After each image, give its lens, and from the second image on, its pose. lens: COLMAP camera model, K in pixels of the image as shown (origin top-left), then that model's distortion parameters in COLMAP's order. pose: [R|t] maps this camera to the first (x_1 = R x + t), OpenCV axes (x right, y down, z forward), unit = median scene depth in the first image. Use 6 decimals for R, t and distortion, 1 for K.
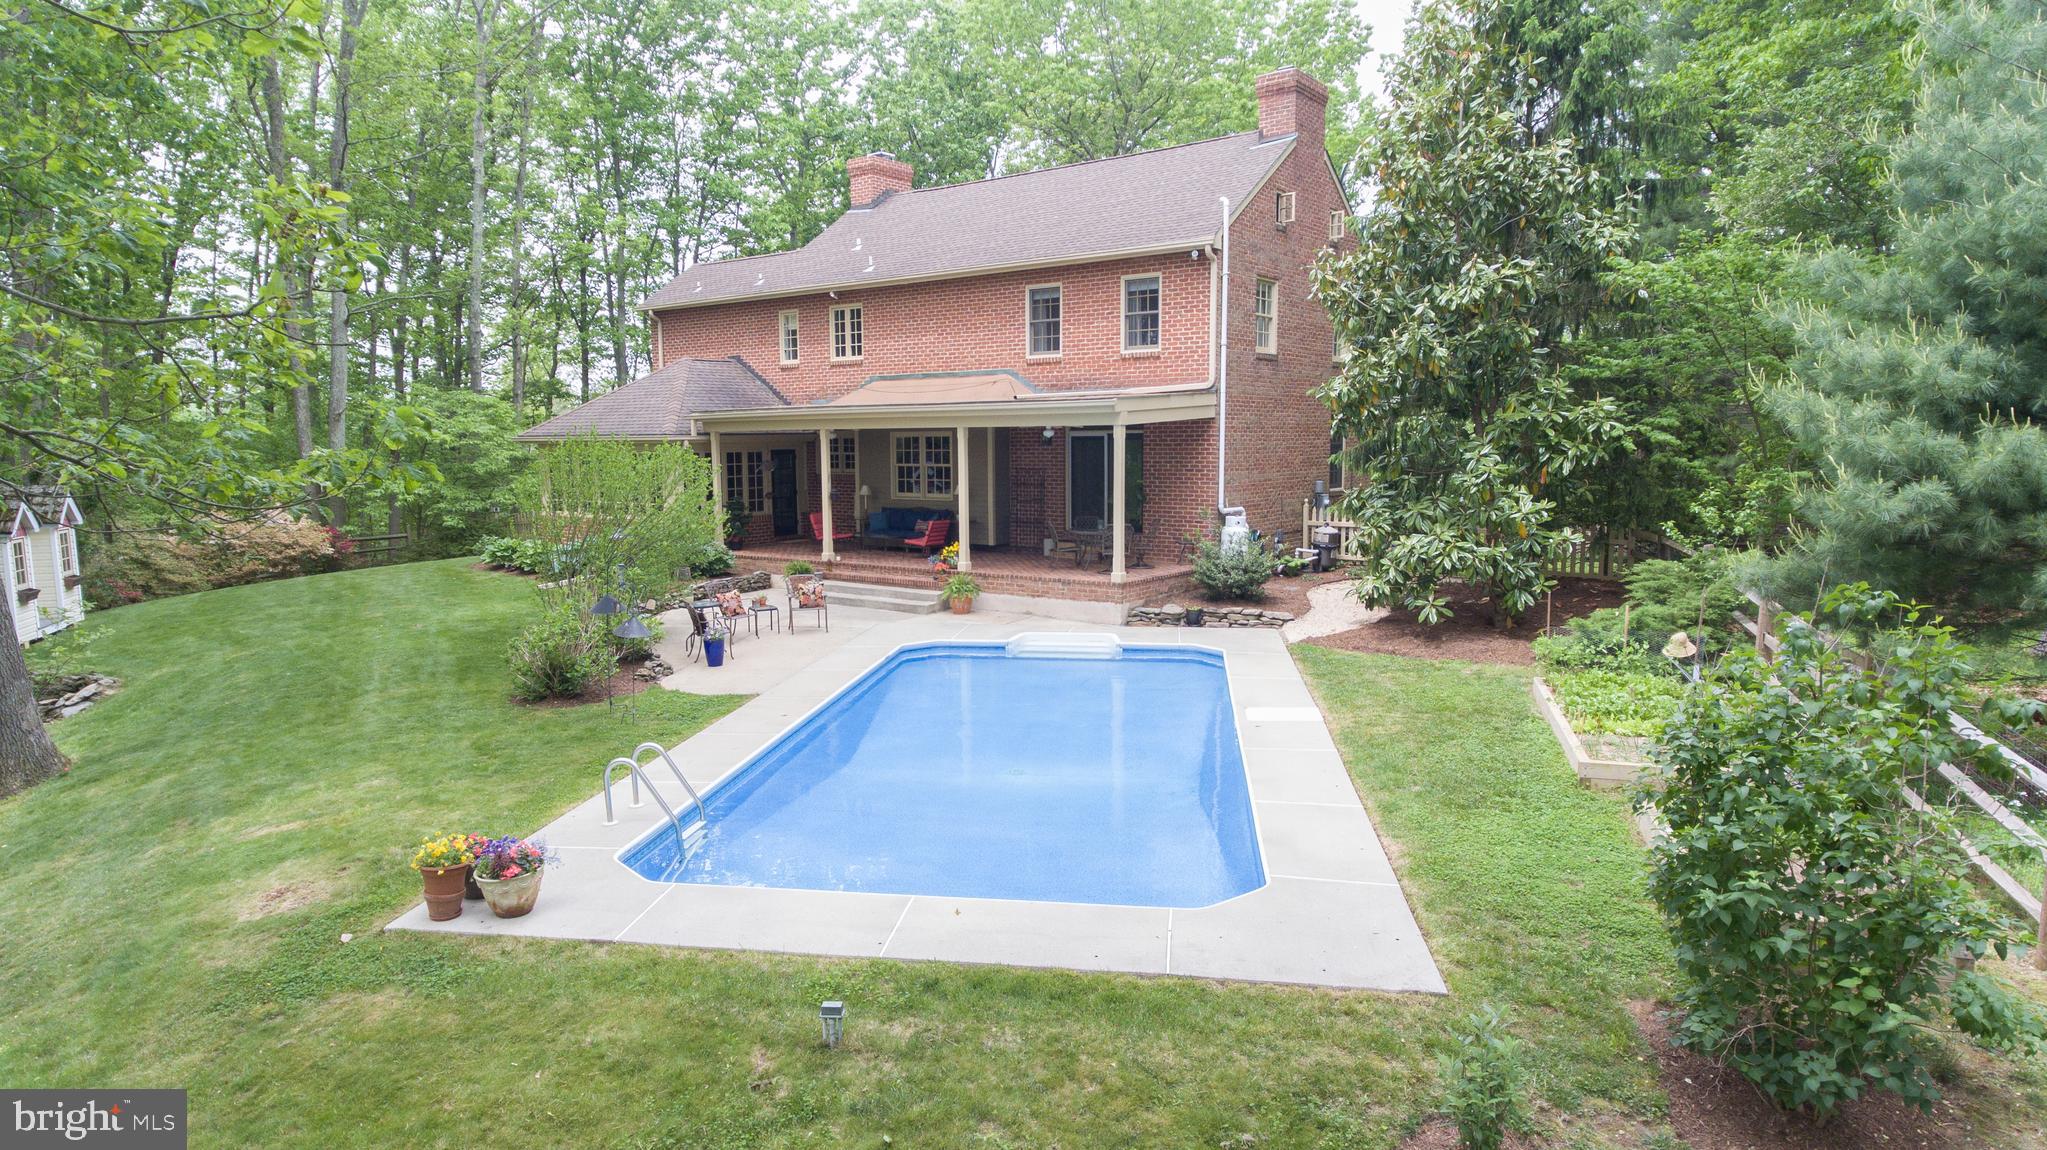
lens RADIAL K [[1196.2, 0, 1023.5], [0, 1196.2, 575.0], [0, 0, 1]] dist [0.001608, 0.000497]
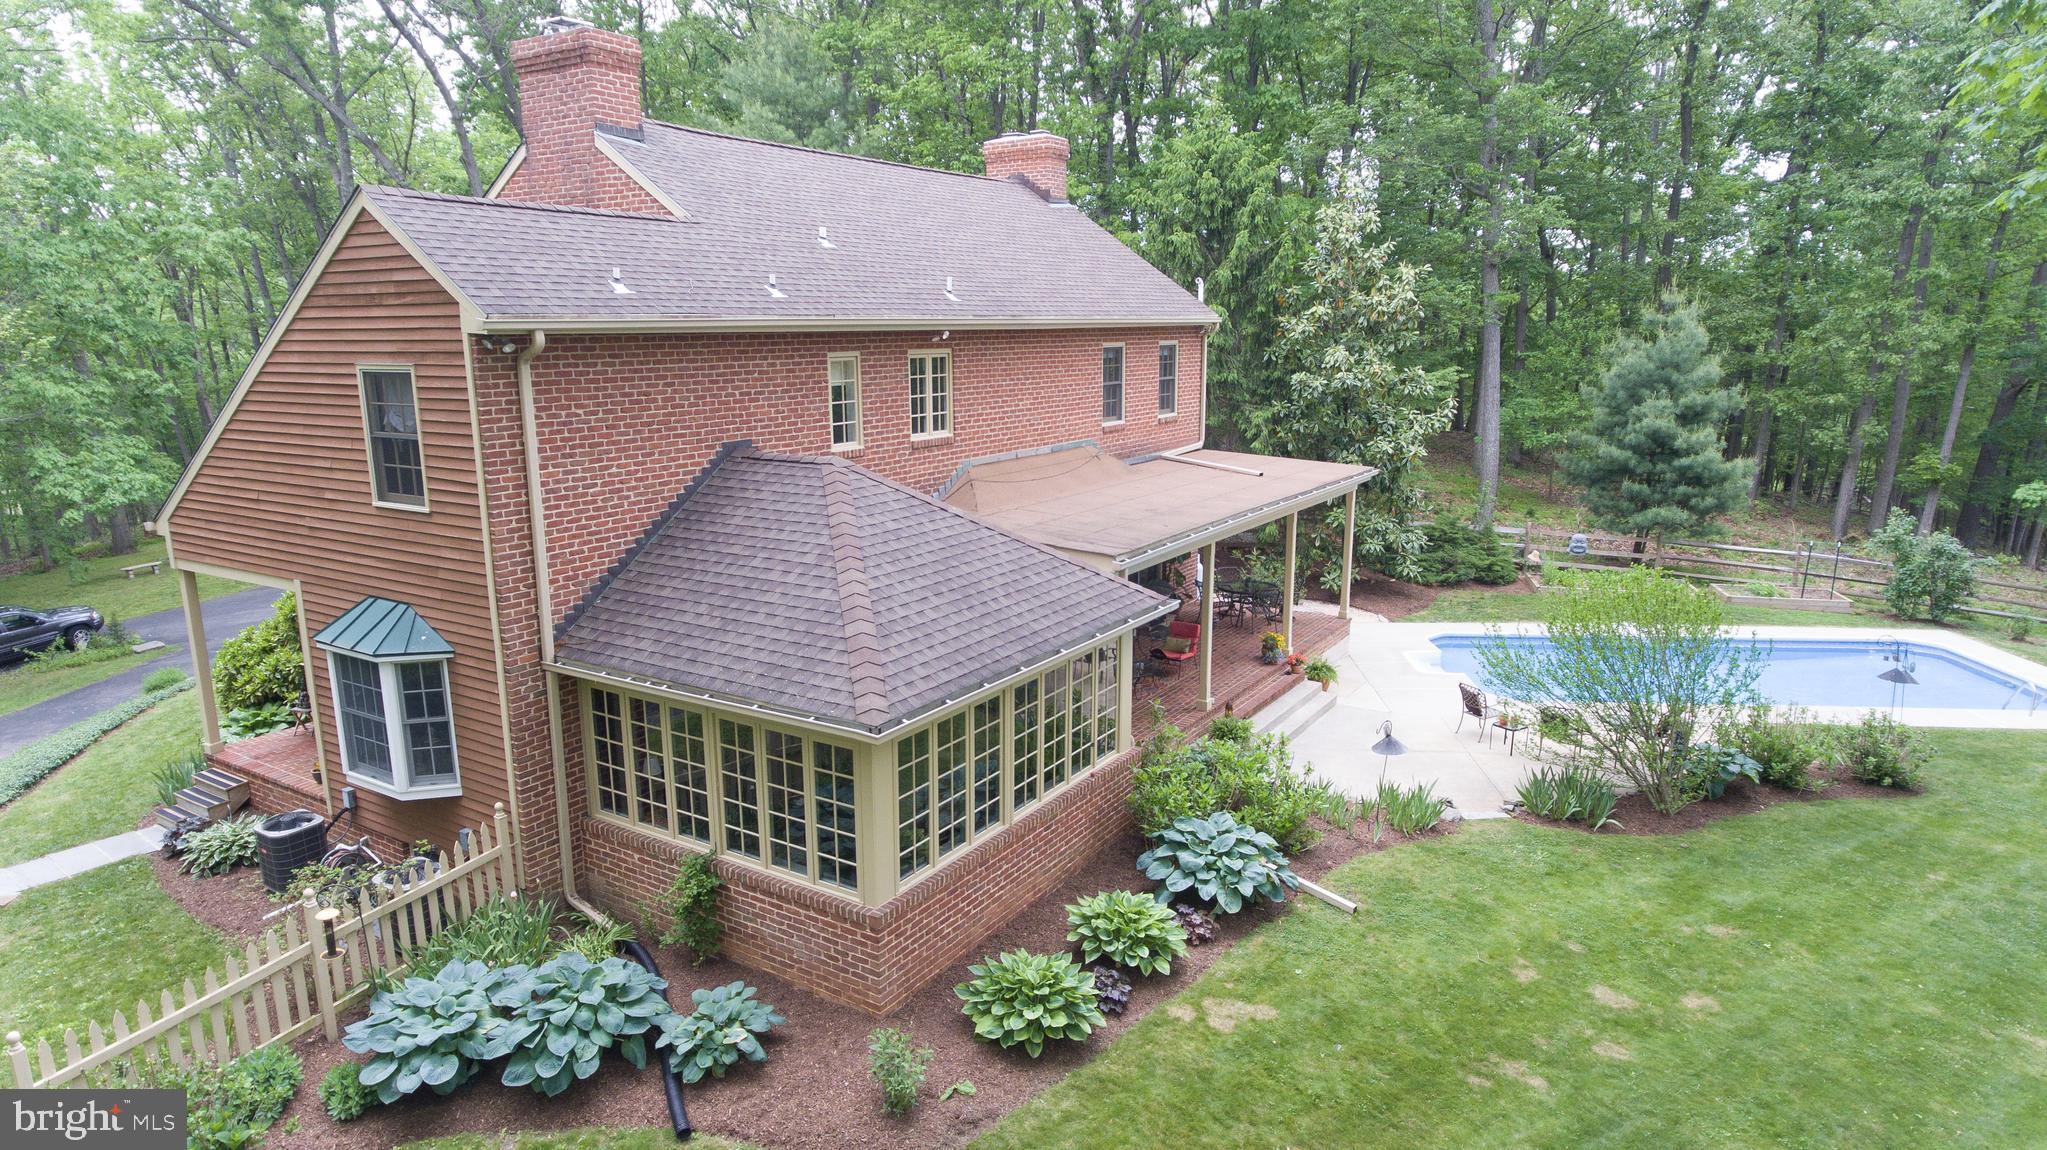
lens RADIAL K [[1196.2, 0, 1023.5], [0, 1196.2, 575.0], [0, 0, 1]] dist [0.001608, 0.000497]
pose [[-0.063964, -0.198282, 0.978056, -0.795970], [0.116108, 0.971928, 0.204633, -0.237737], [-0.991175, 0.126650, -0.039146, 1.006719]]
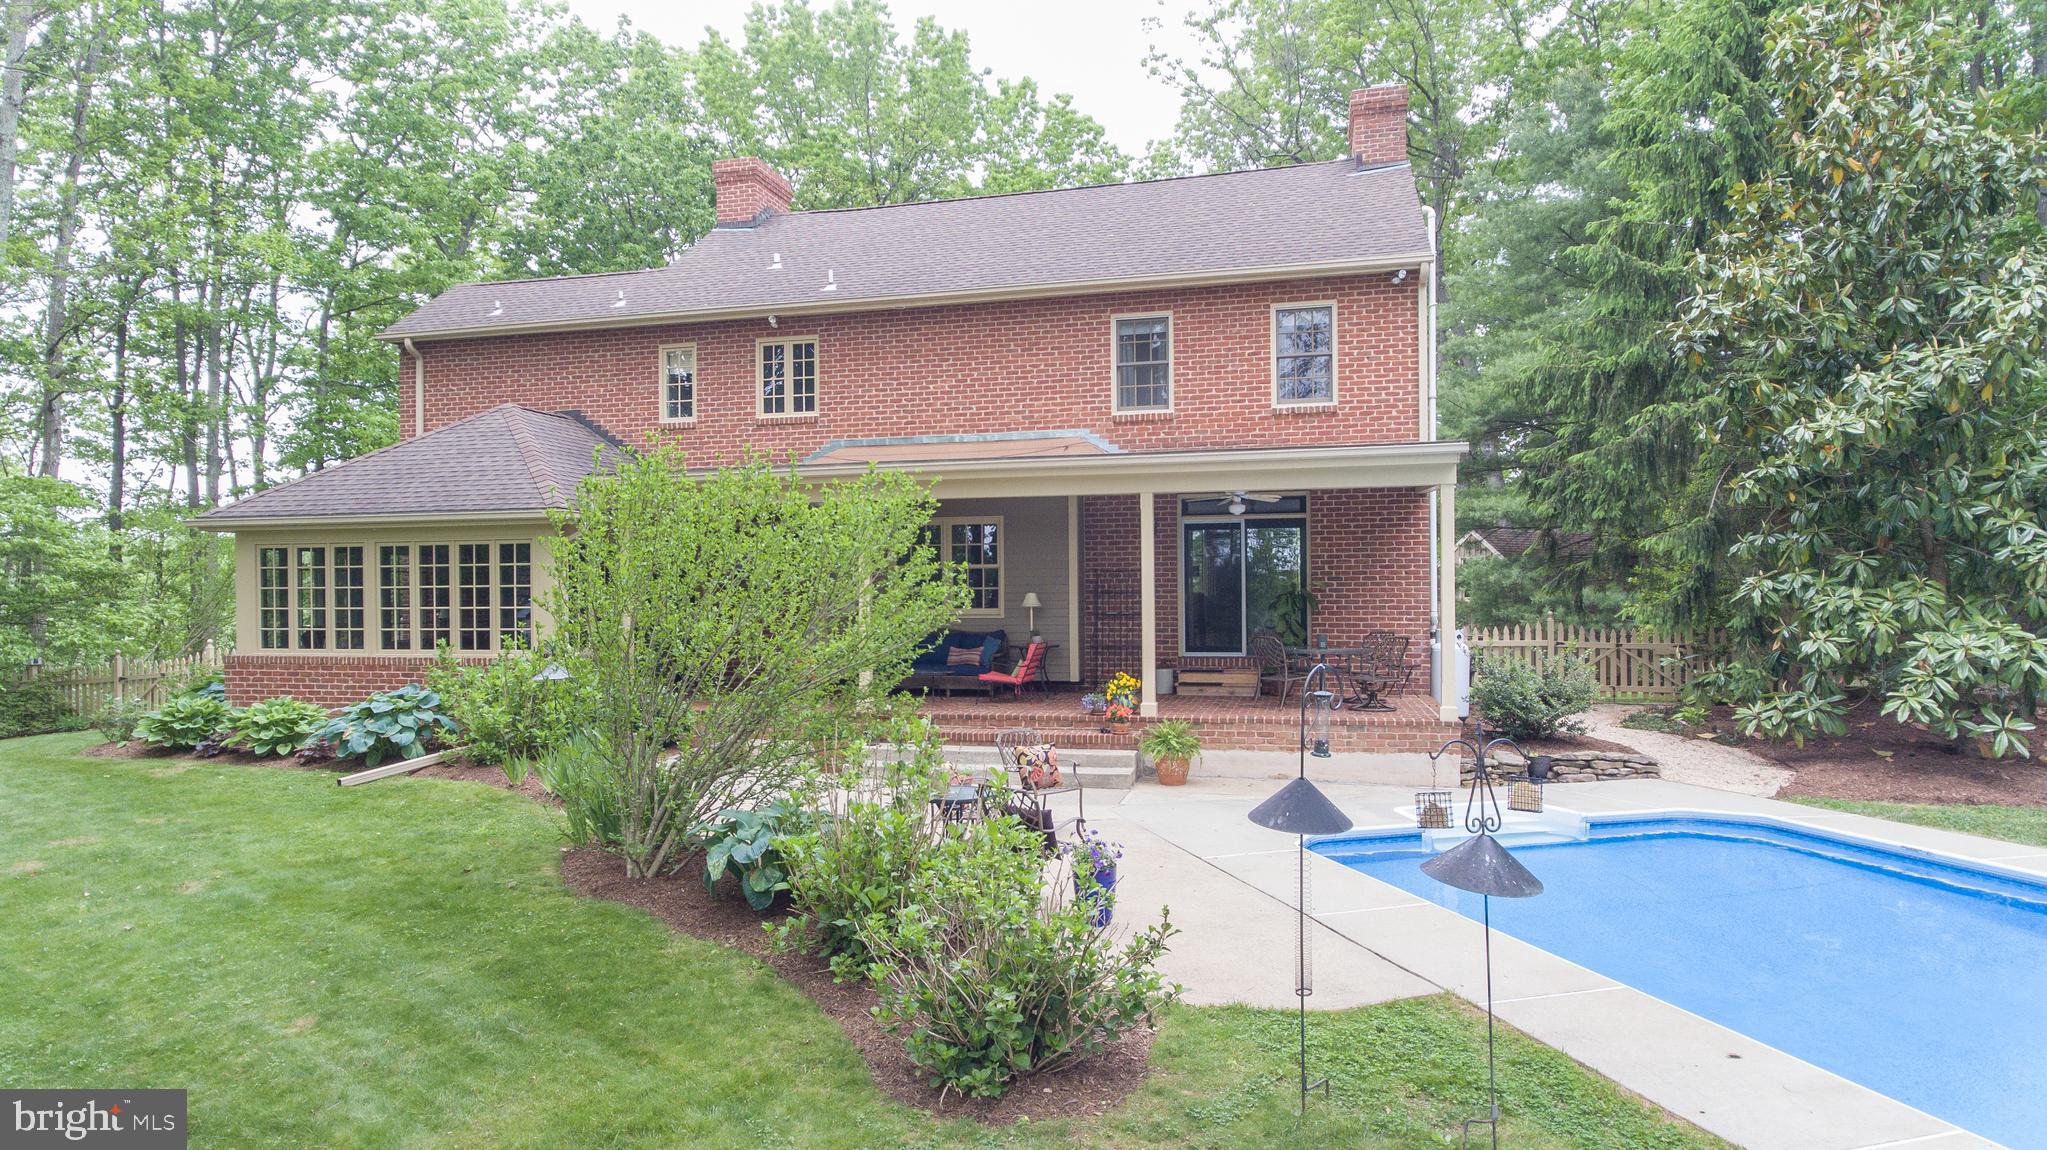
lens RADIAL K [[1196.2, 0, 1023.5], [0, 1196.2, 575.0], [0, 0, 1]] dist [0.001608, 0.000497]
pose [[0.926061, 0.006032, 0.377326, -0.284476], [0.043399, 0.991536, -0.122364, -0.002460], [-0.374870, 0.129692, 0.917961, 0.346696]]
